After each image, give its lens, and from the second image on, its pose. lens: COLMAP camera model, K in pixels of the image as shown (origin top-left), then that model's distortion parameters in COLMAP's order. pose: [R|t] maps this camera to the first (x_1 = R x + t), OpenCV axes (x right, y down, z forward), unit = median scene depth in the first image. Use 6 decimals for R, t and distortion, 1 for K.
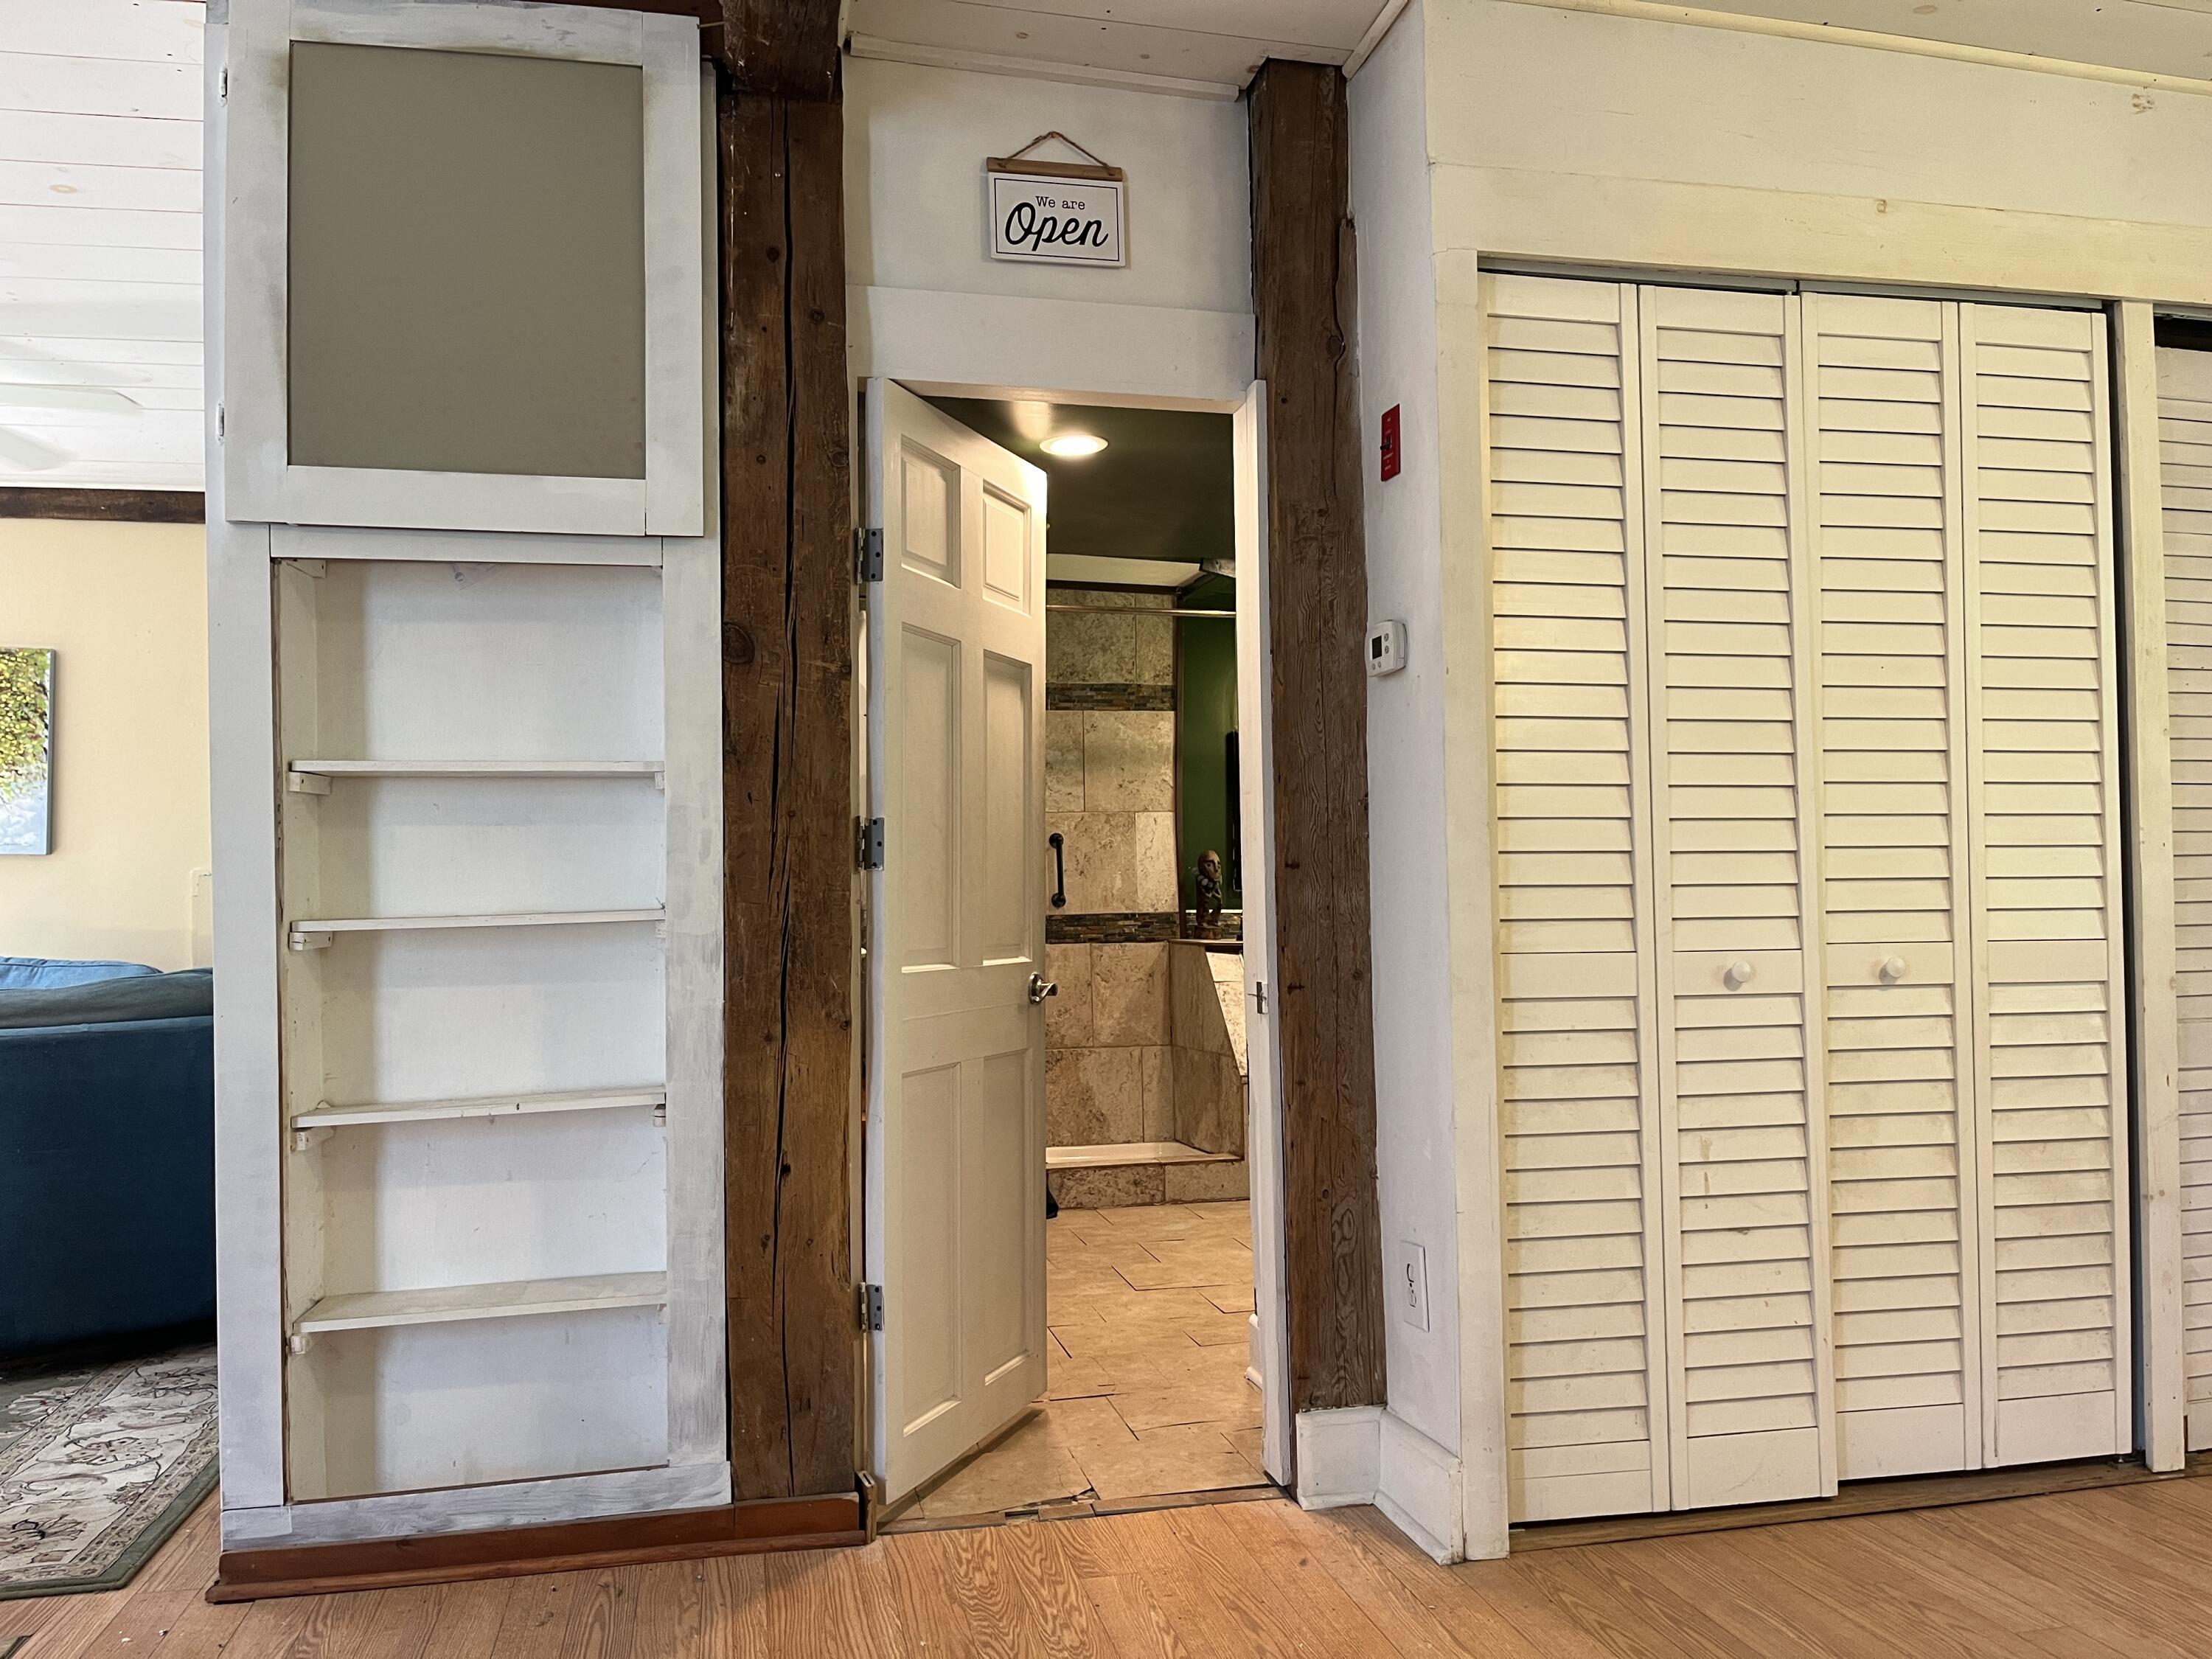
lens RADIAL K [[1691.0, 0, 1100.5], [0, 1691.0, 828.6], [0, 0, 1]] dist [0.056534, -0.081825]
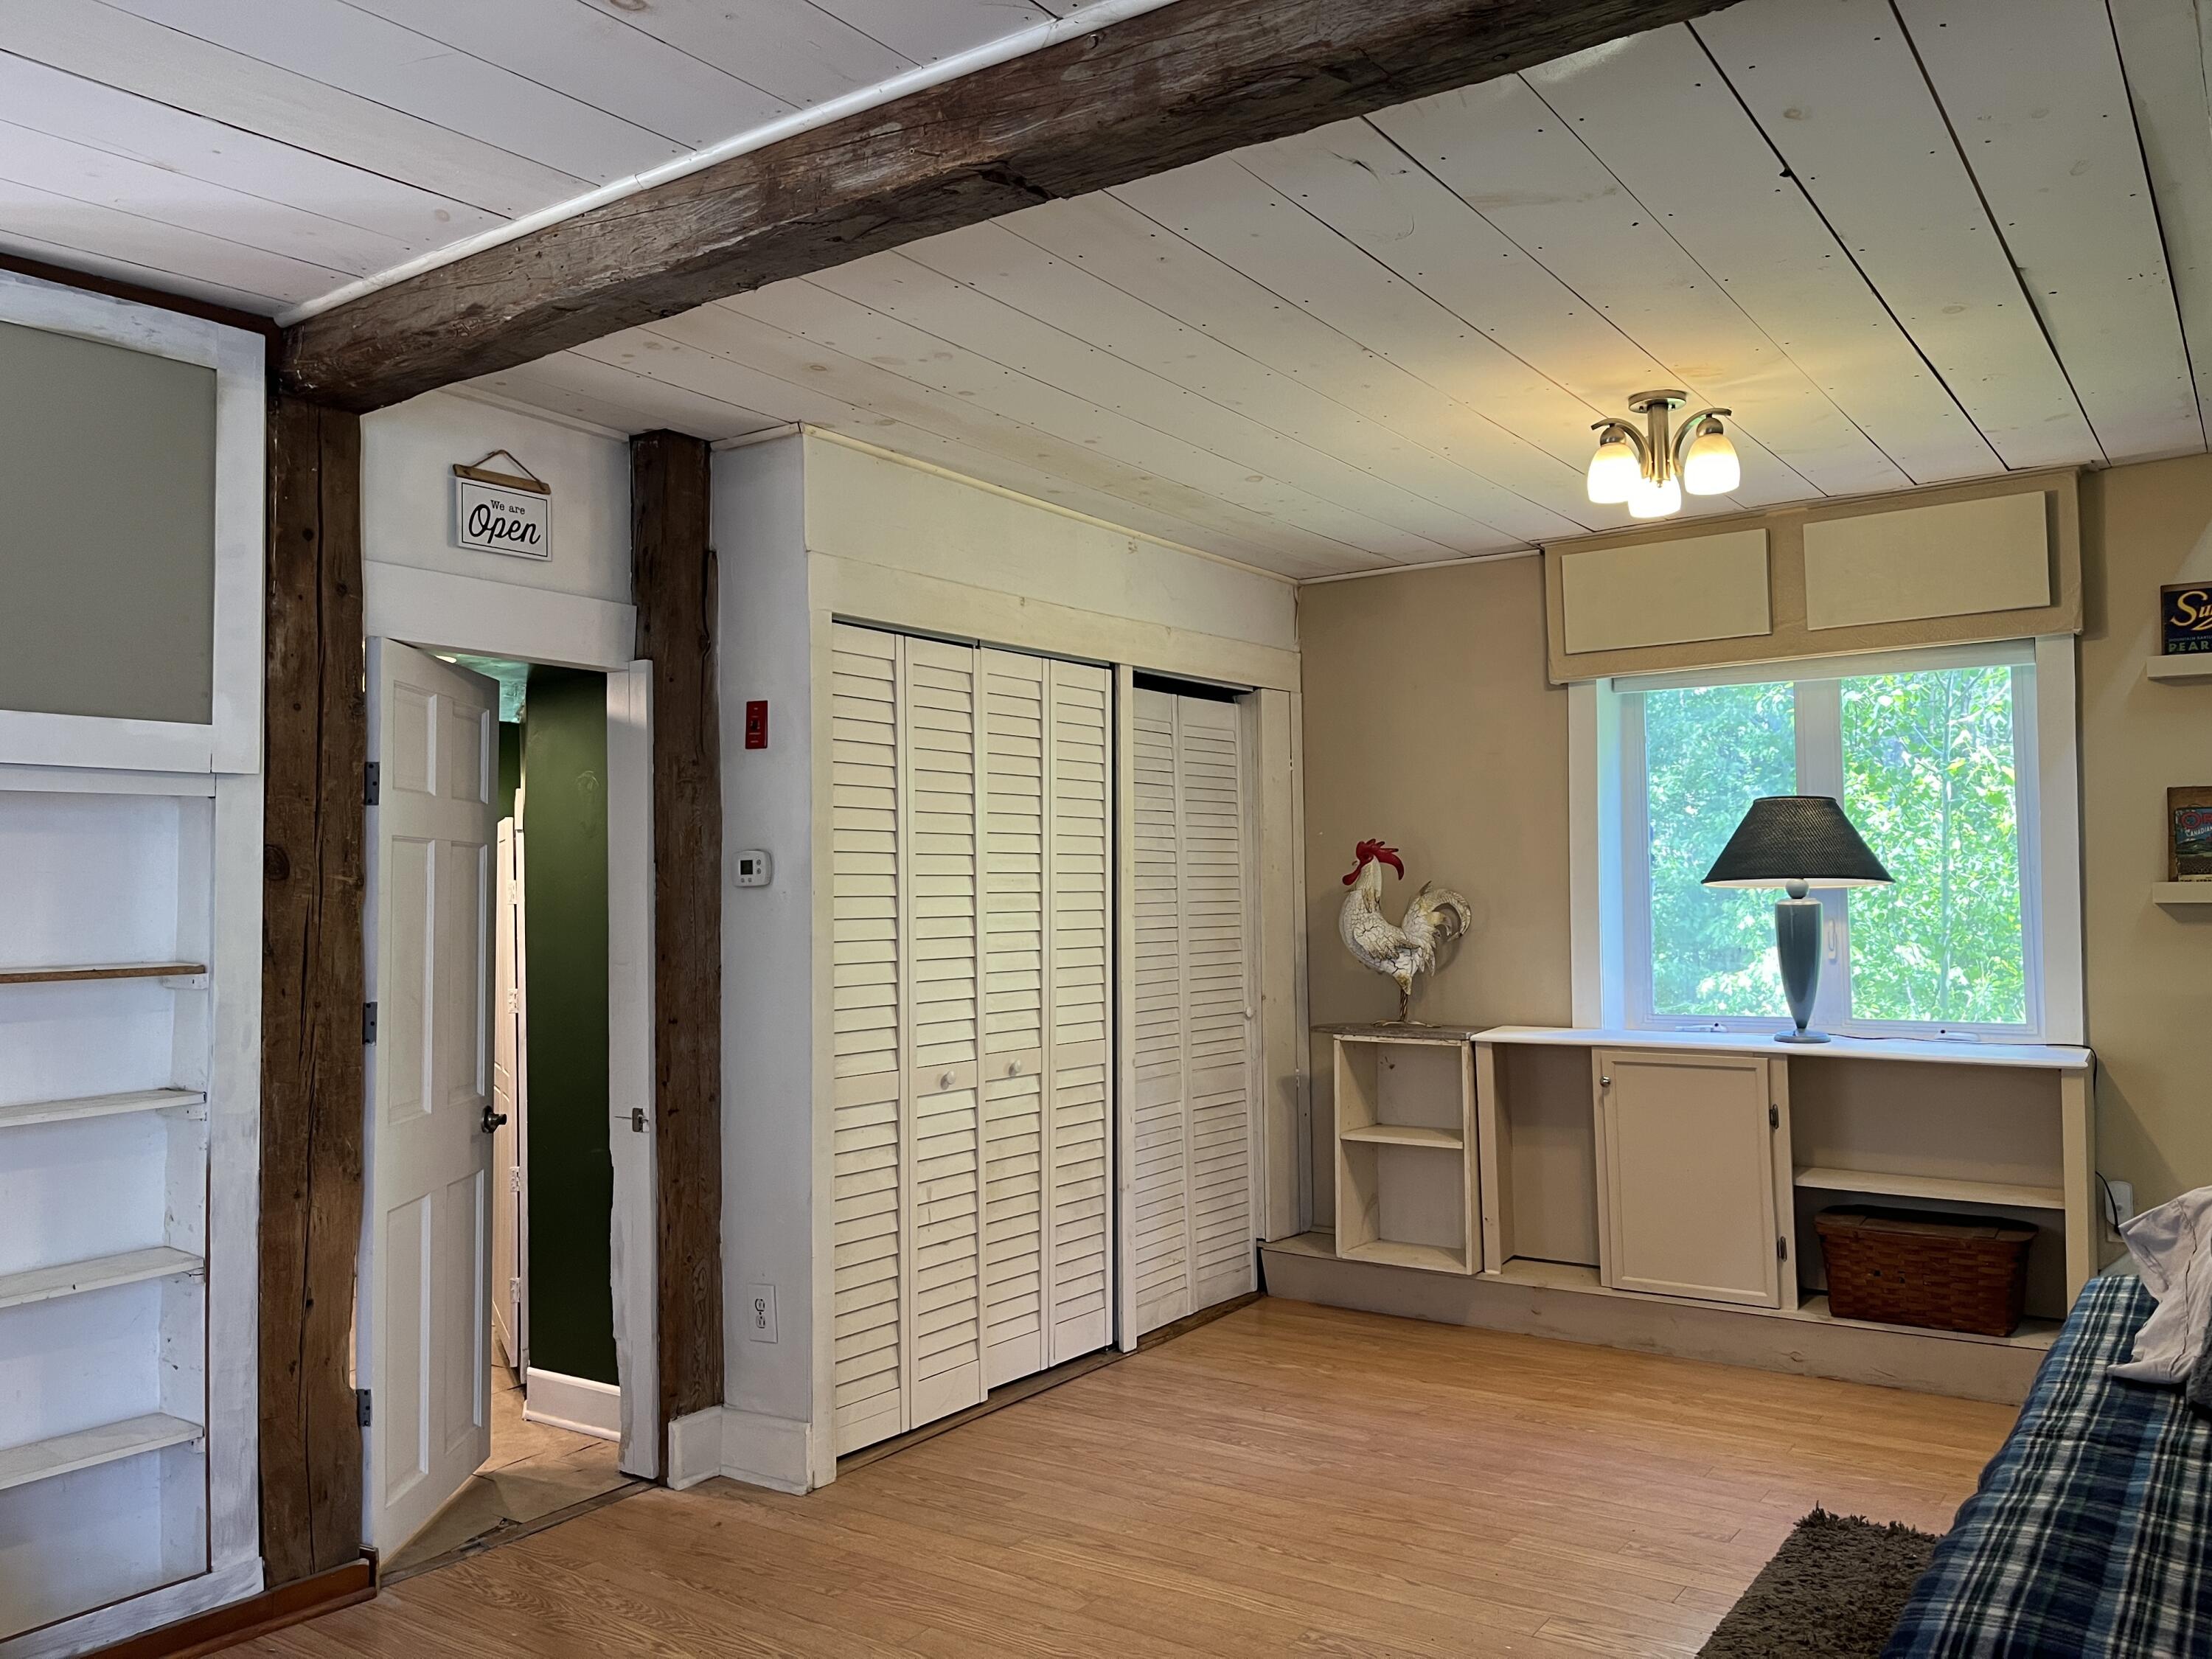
lens RADIAL K [[1691.0, 0, 1156.8], [0, 1691.0, 817.3], [0, 0, 1]] dist [0.056534, -0.081825]
pose [[0.728771, 0.034532, 0.683886, -0.565707], [-0.024790, 0.999403, -0.024047, -0.123872], [-0.684309, 0.000571, 0.729192, -0.279108]]
